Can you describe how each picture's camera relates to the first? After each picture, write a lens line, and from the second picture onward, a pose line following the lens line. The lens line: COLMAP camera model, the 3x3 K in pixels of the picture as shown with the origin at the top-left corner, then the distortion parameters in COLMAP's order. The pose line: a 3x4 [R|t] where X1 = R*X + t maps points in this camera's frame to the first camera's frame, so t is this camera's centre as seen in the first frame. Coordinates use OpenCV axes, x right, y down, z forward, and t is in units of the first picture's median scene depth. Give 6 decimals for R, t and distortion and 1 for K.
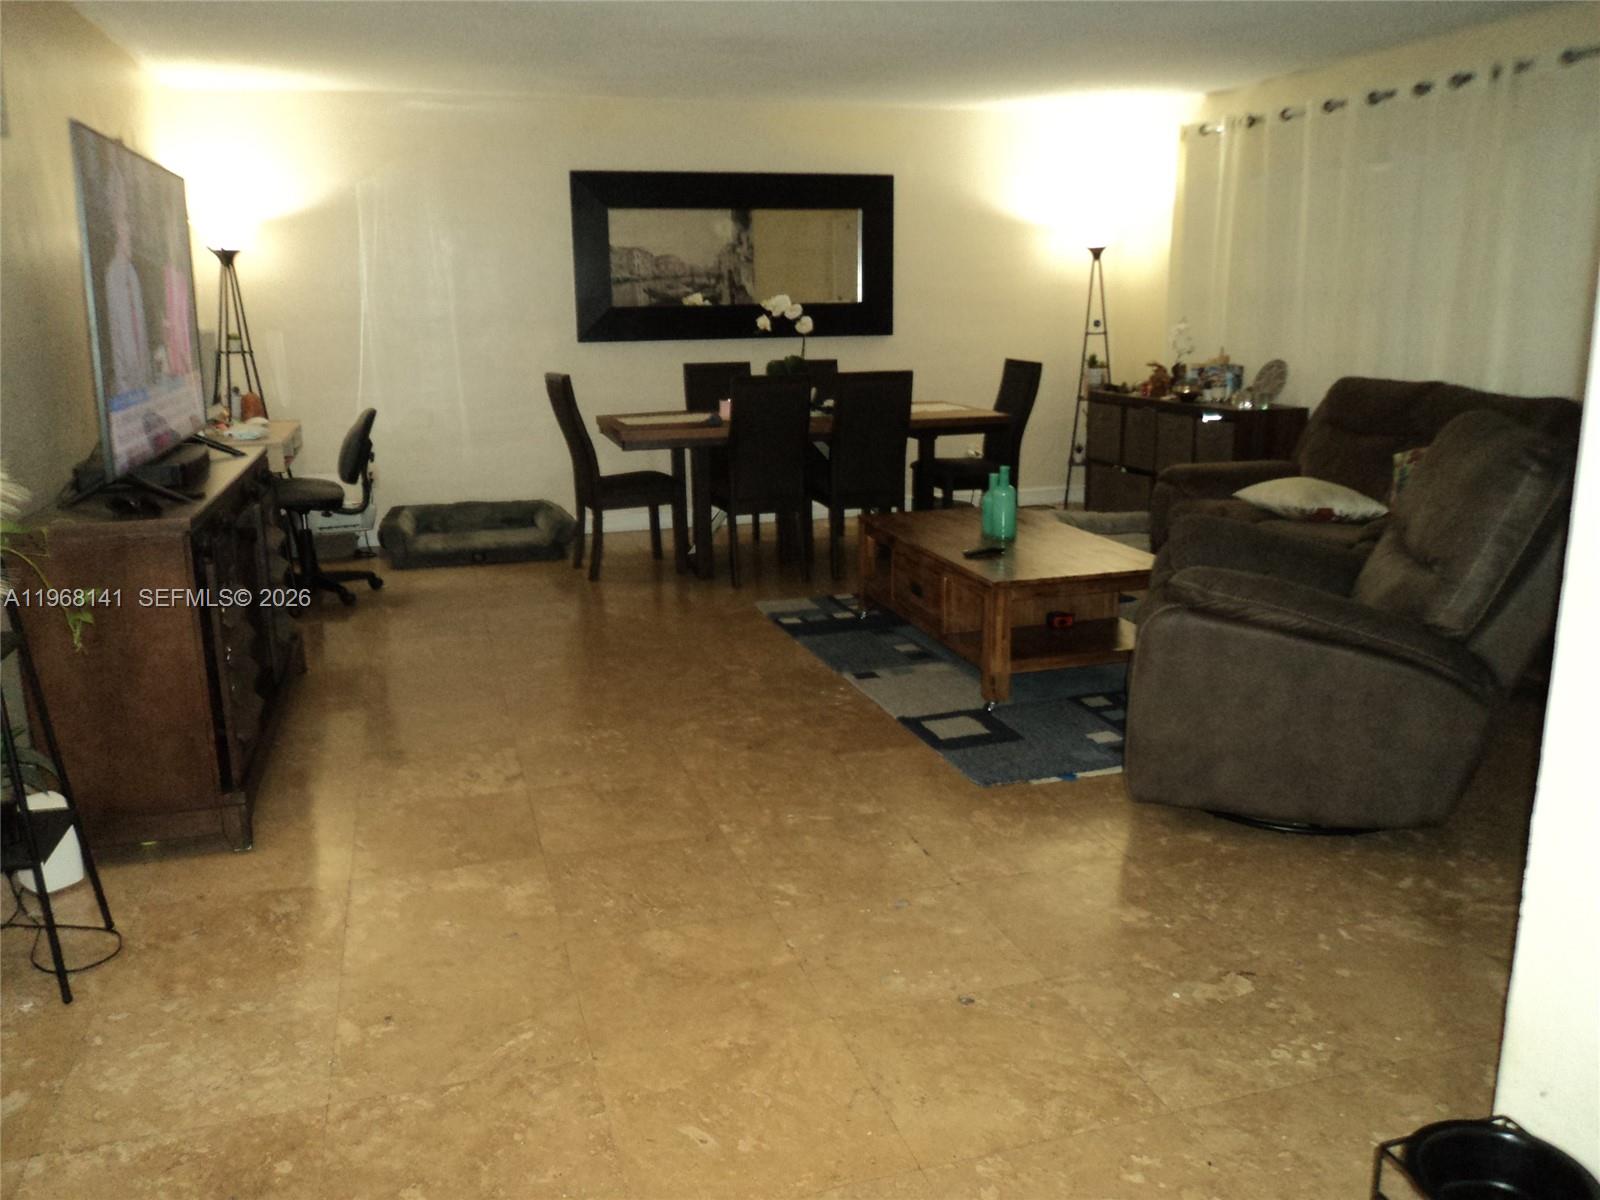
lens RADIAL K [[1272.1, 0, 800.0], [0, 1272.1, 600.0], [0, 0, 1]] dist [-0.024324, 0.001378]
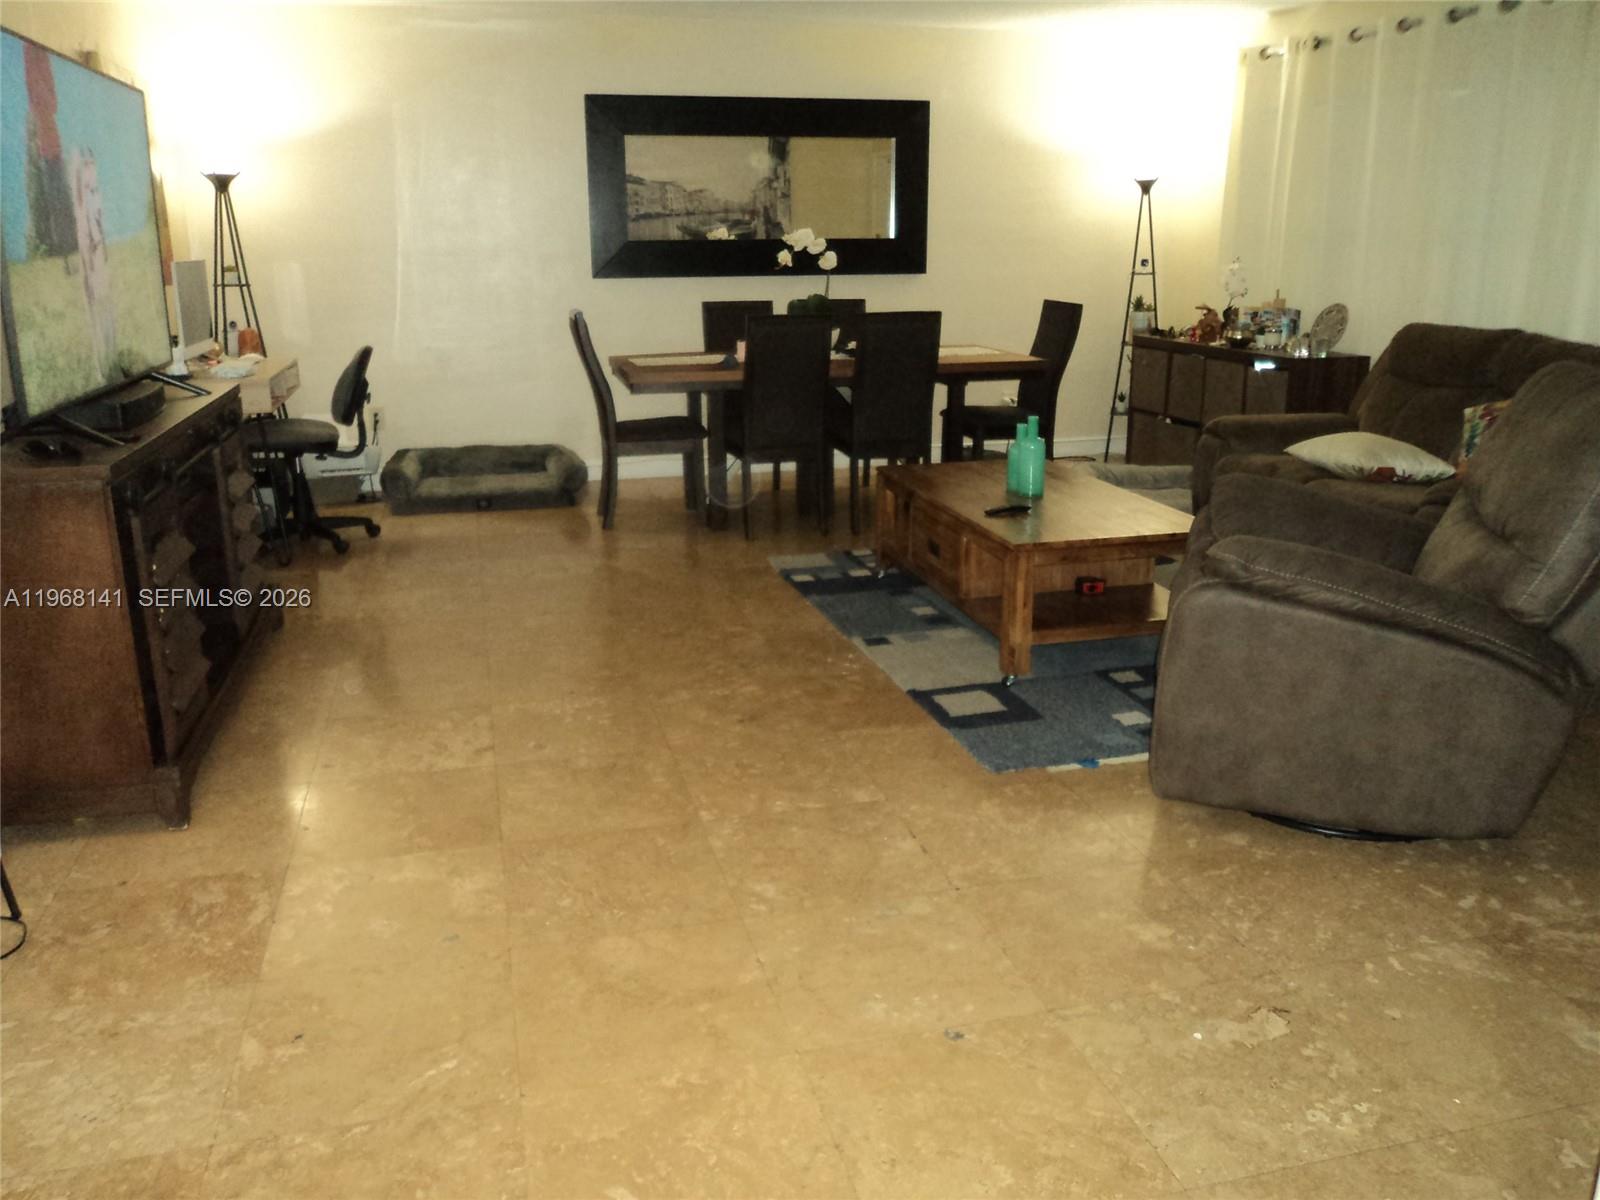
lens RADIAL K [[1272.1, 0, 800.0], [0, 1272.1, 600.0], [0, 0, 1]] dist [-0.024324, 0.001378]
pose [[0.999280, 0.017736, -0.033539, 0.035789], [-0.016241, 0.998885, 0.044329, -0.014685], [0.034288, -0.043752, 0.998454, 0.101427]]
